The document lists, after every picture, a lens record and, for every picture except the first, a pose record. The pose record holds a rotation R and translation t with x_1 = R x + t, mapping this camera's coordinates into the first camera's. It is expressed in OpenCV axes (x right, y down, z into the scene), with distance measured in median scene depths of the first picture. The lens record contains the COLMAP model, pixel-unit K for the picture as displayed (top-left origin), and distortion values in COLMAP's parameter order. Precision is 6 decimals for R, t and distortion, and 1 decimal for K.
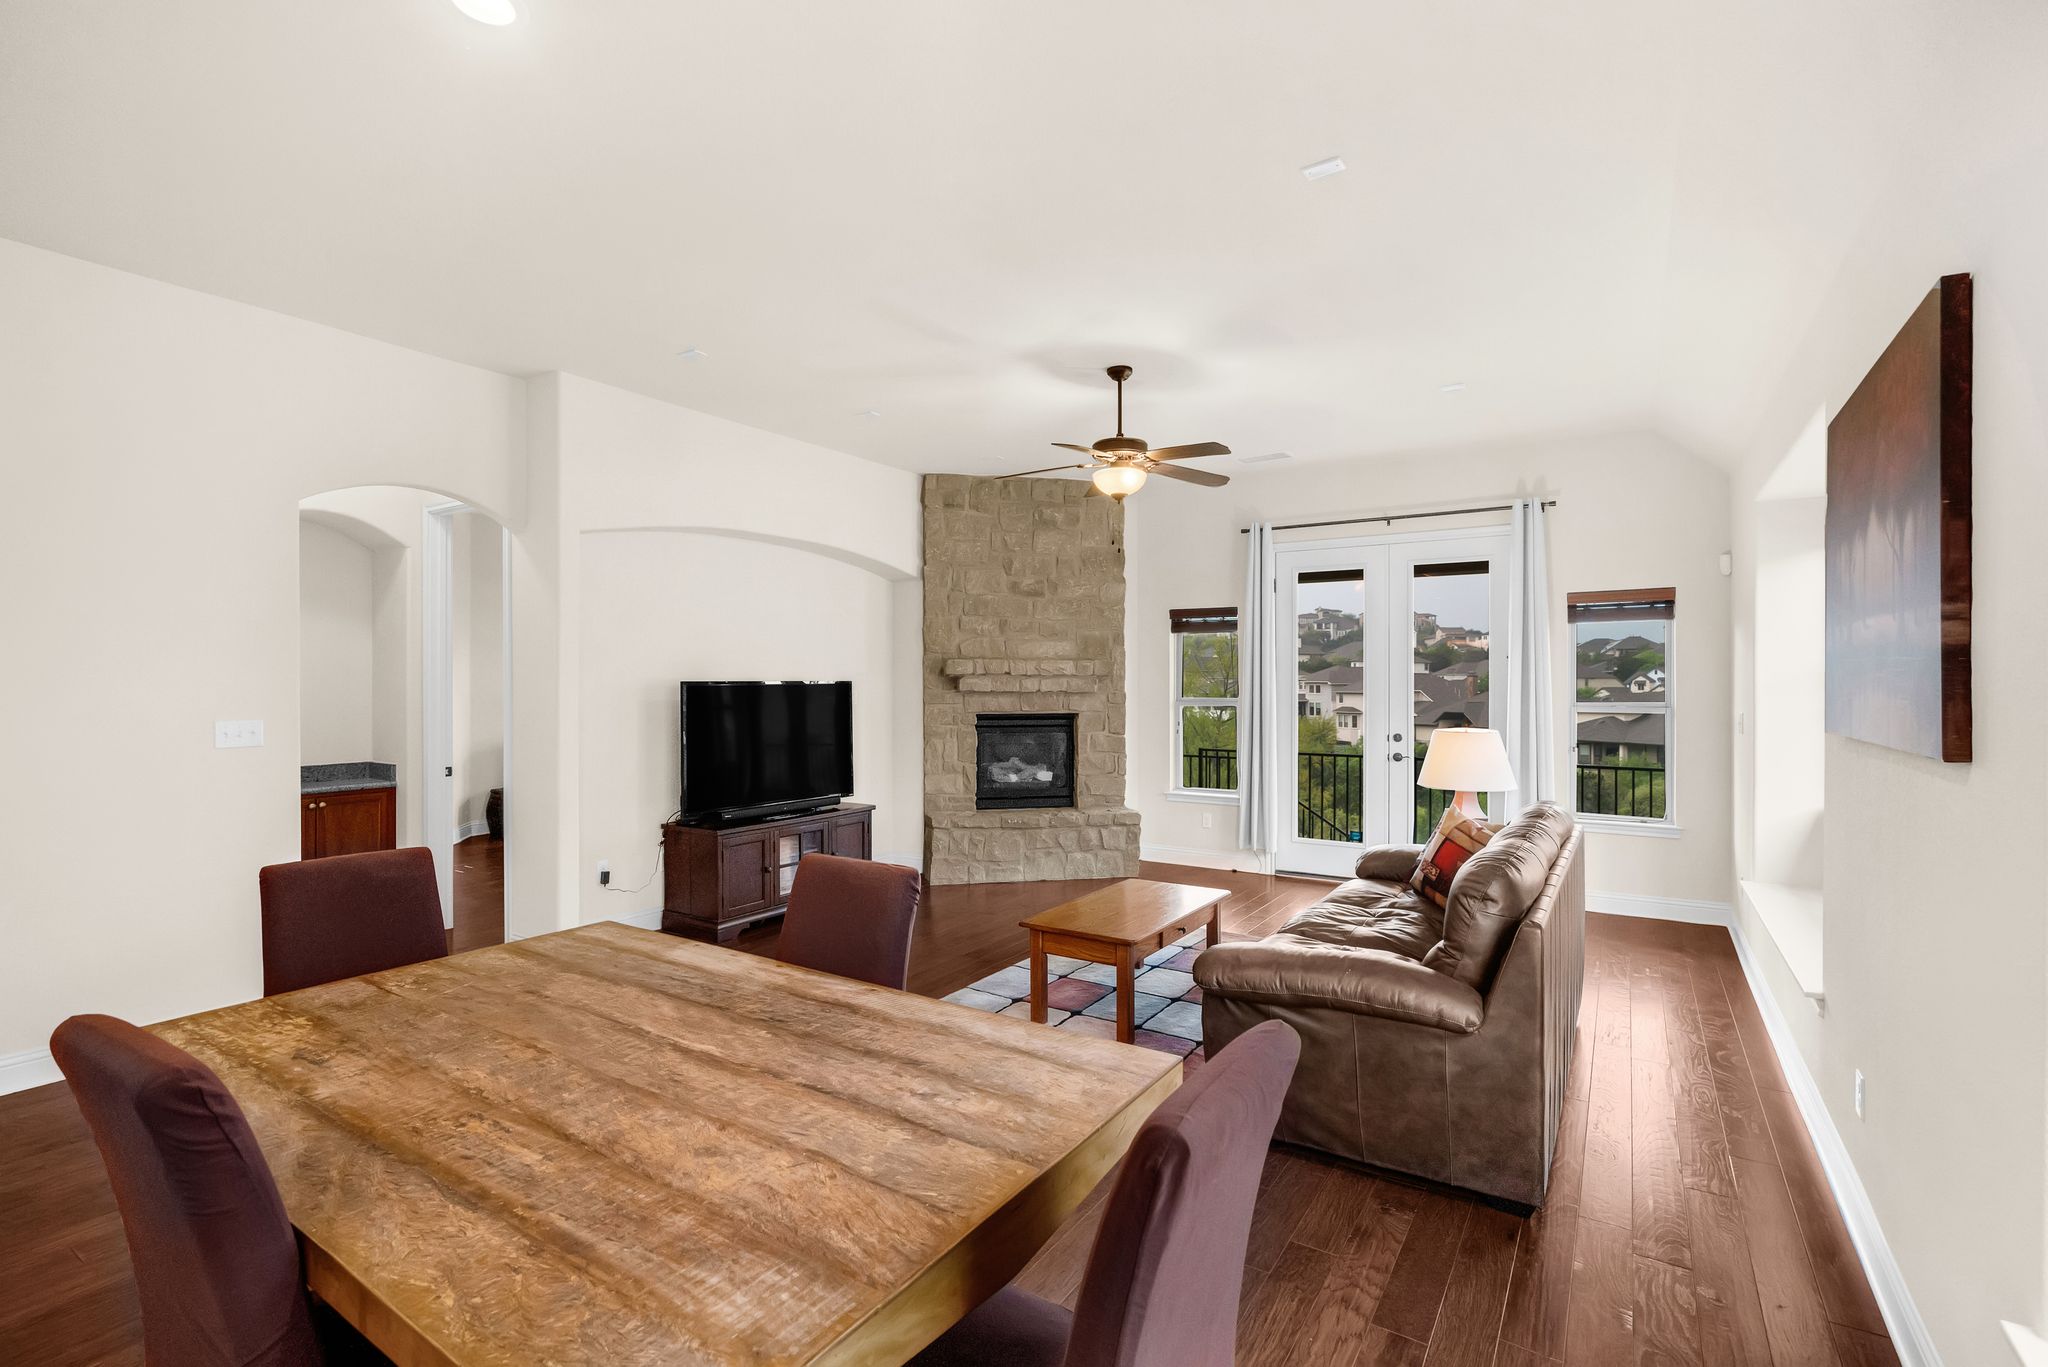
lens RADIAL K [[929.4, 0, 1029.1], [0, 929.4, 680.0], [0, 0, 1]] dist [-0.008115, 0.001377]
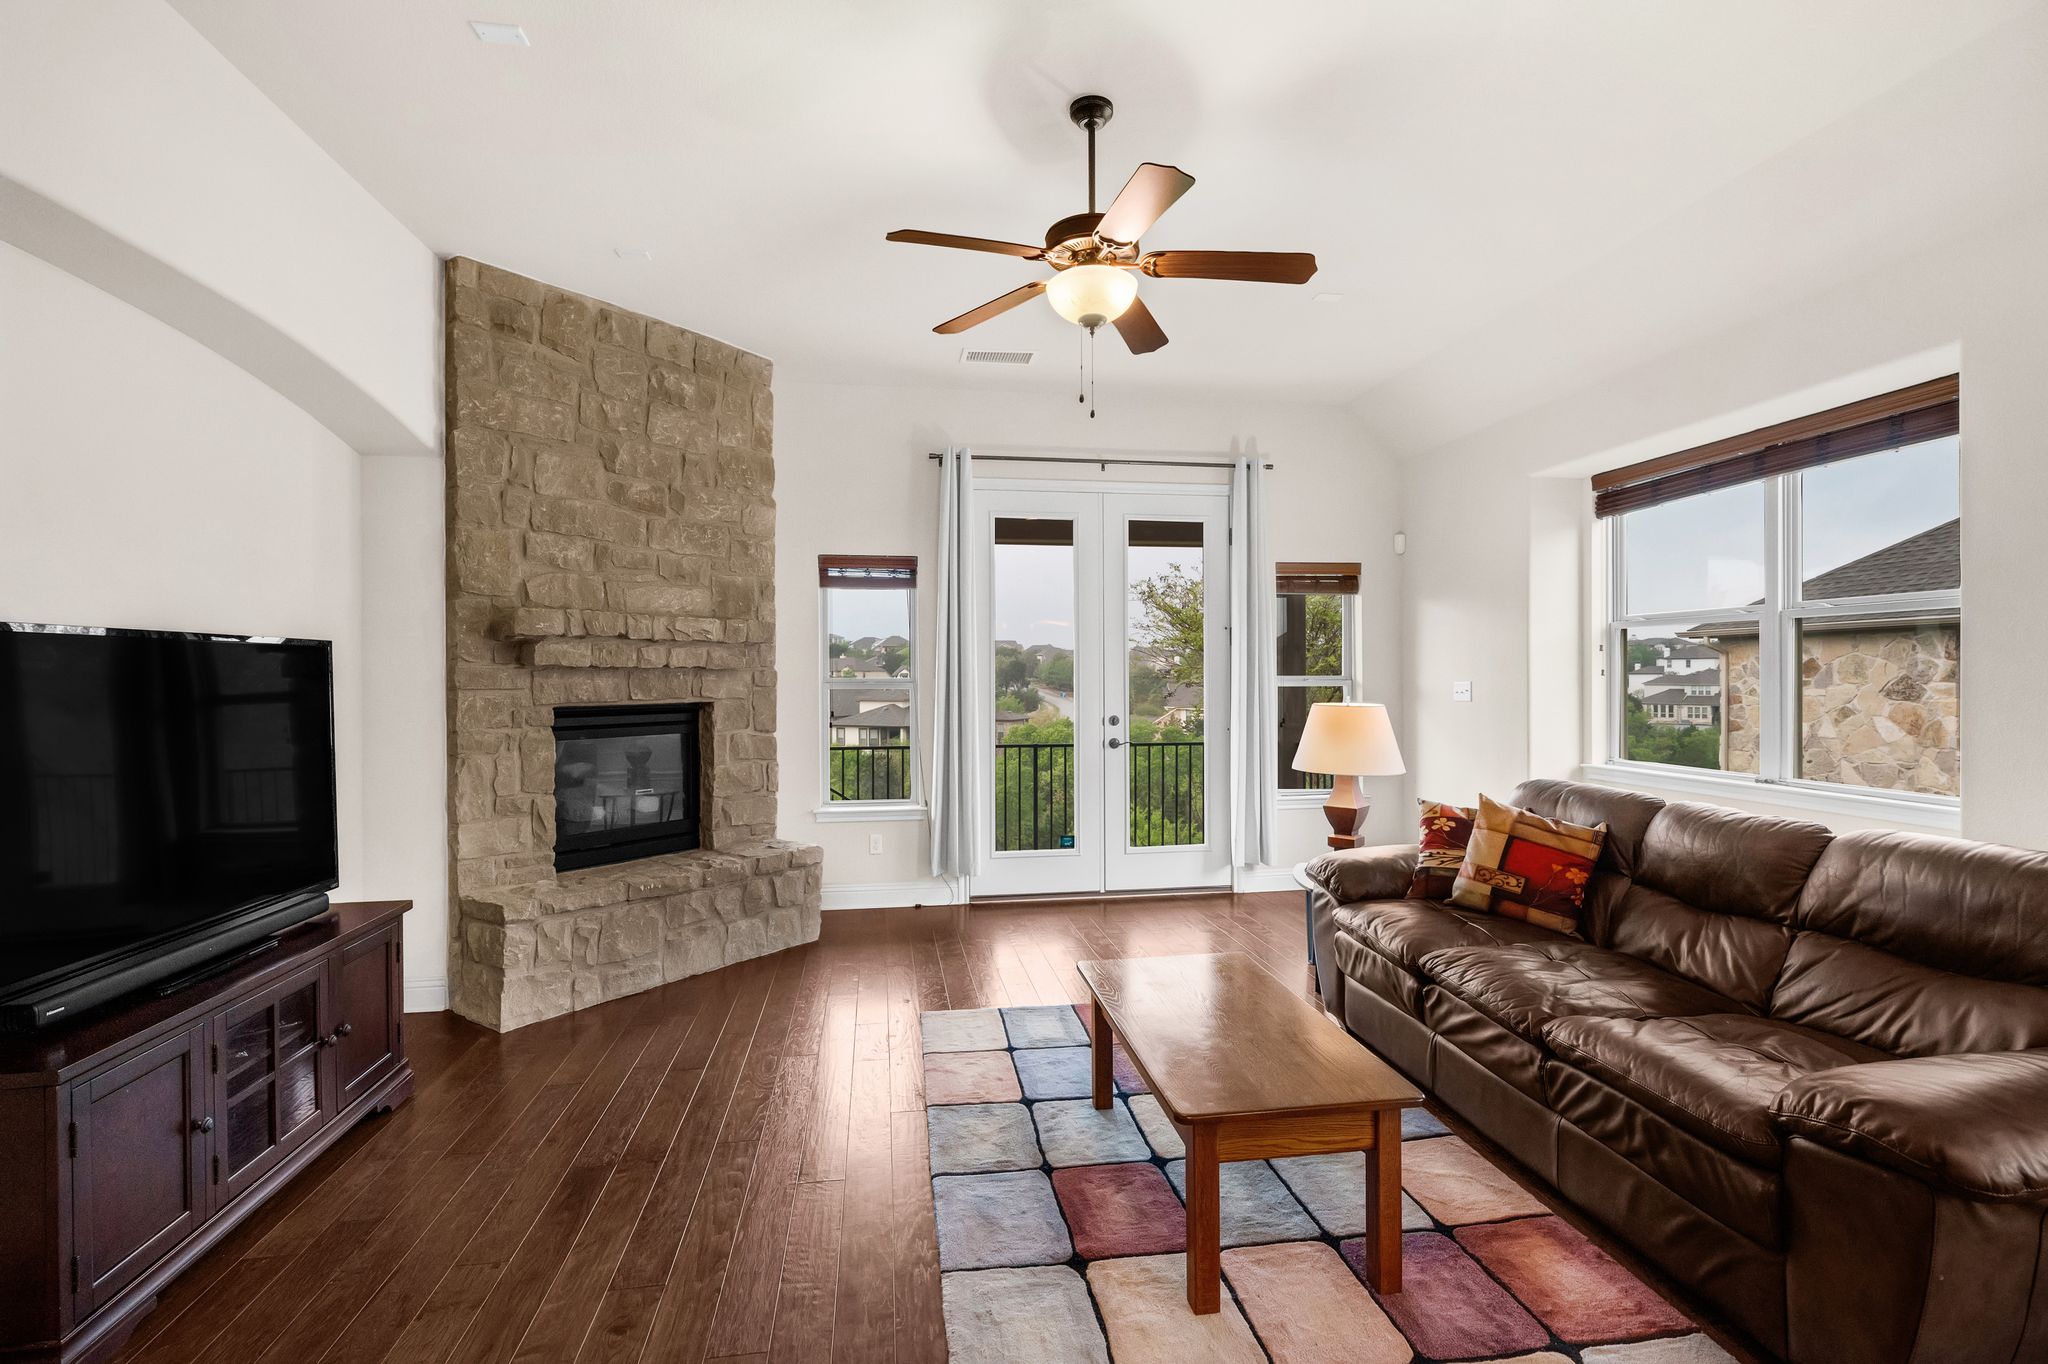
lens RADIAL K [[929.4, 0, 1015.8], [0, 929.4, 677.2], [0, 0, 1]] dist [-0.008115, 0.001377]
pose [[0.752604, -0.005538, 0.658450, -0.218991], [0.003174, 0.999984, 0.004784, 0.016496], [-0.658466, -0.001511, 0.752609, 0.388992]]
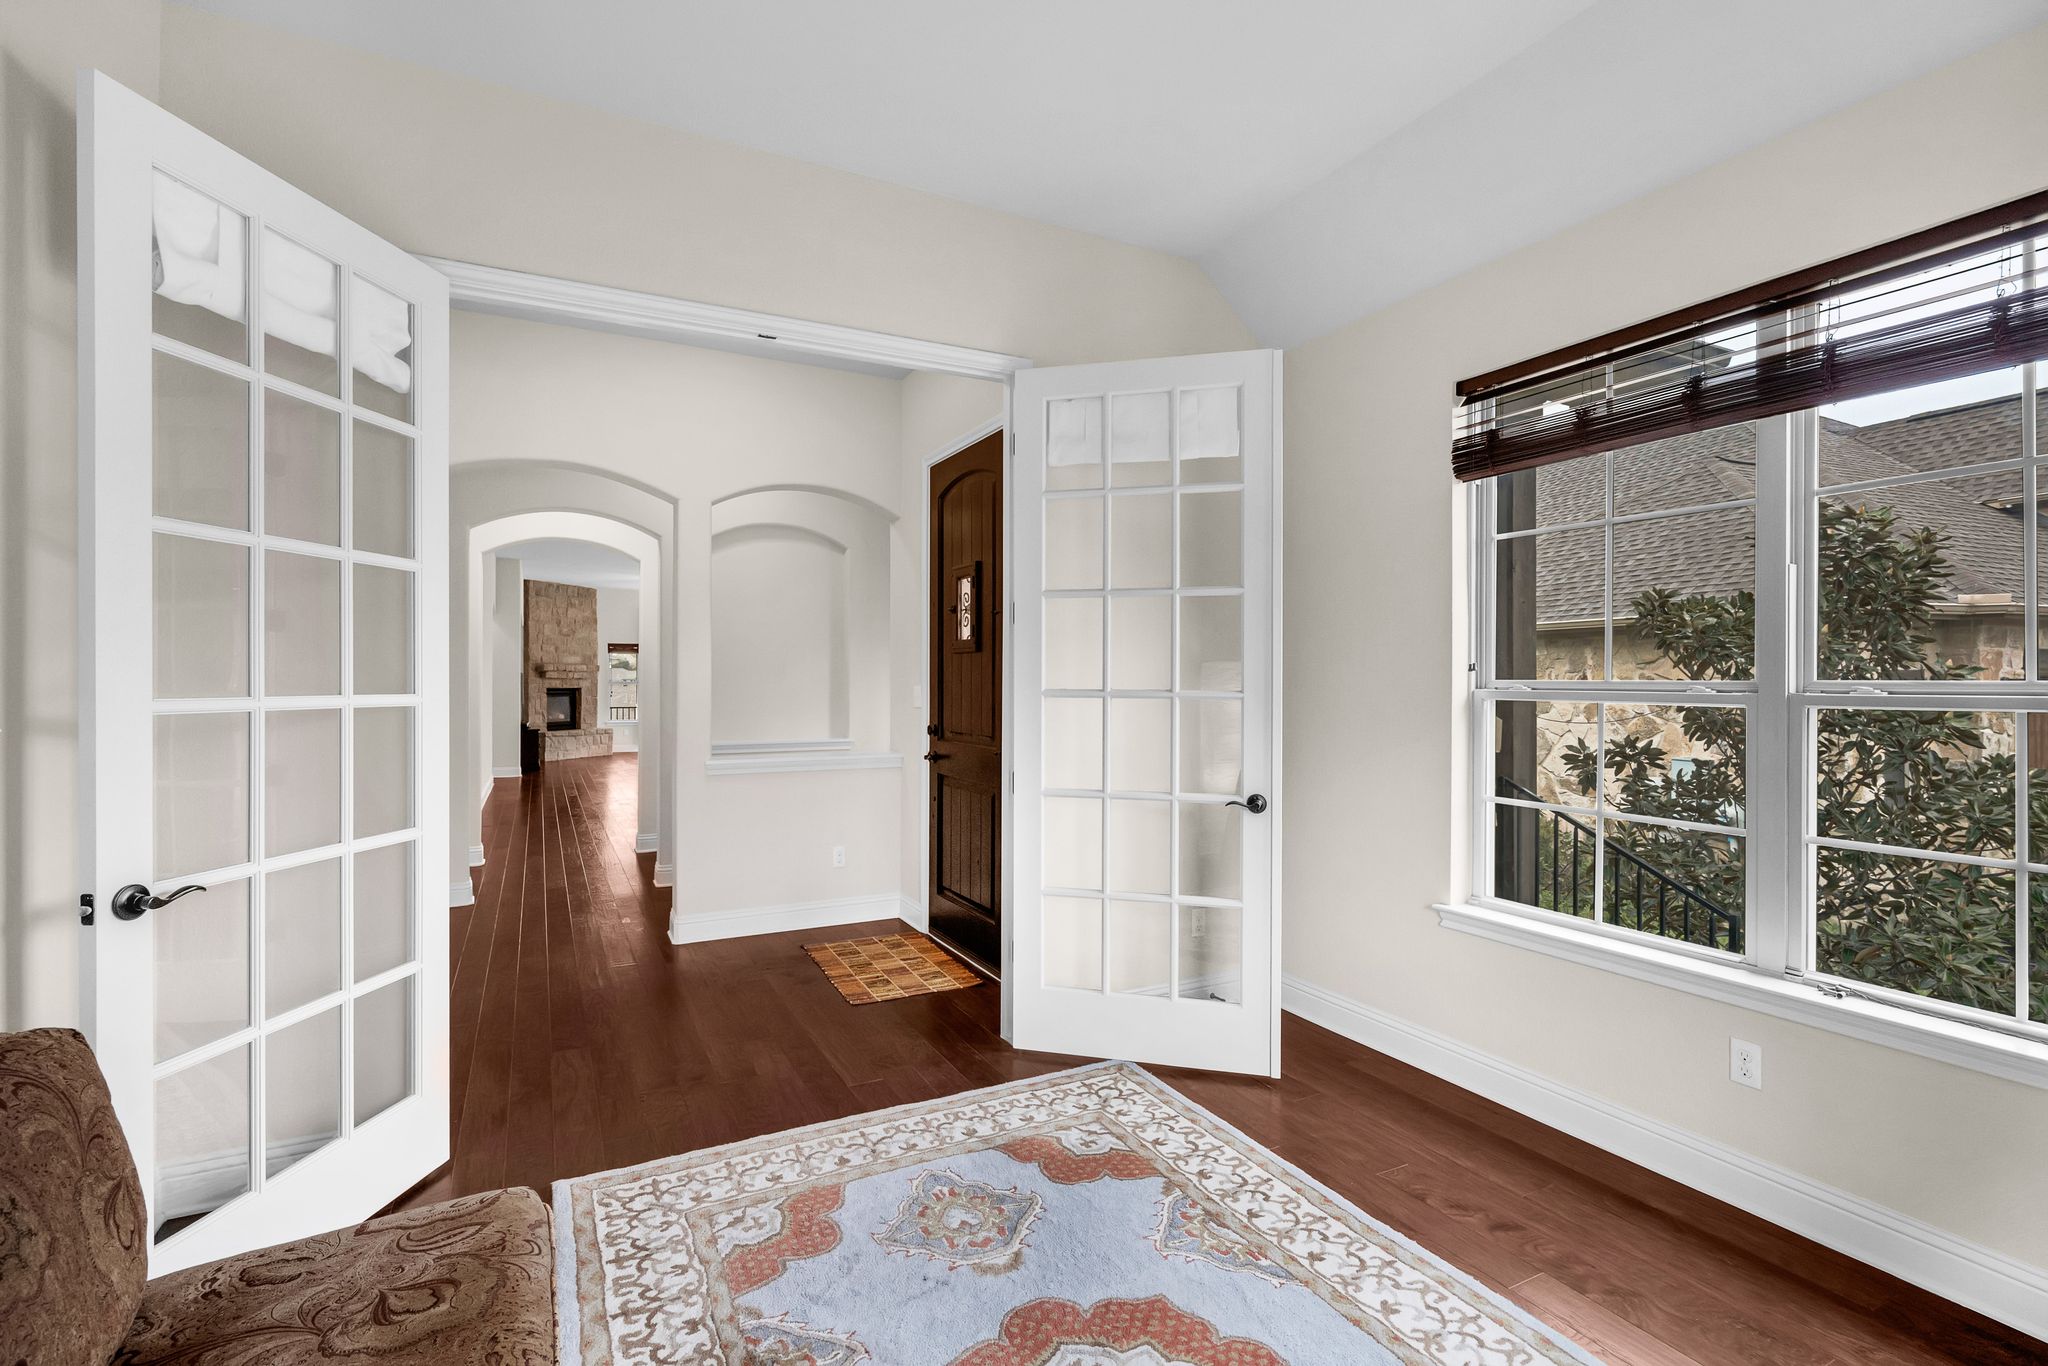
lens RADIAL K [[929.4, 0, 978.9], [0, 929.4, 667.9], [0, 0, 1]] dist [-0.008115, 0.001377]
pose [[0.523236, 0.010026, 0.852129, -1.427017], [0.001375, 0.999920, -0.012608, 0.017296], [-0.852187, 0.007768, 0.523180, -1.065789]]
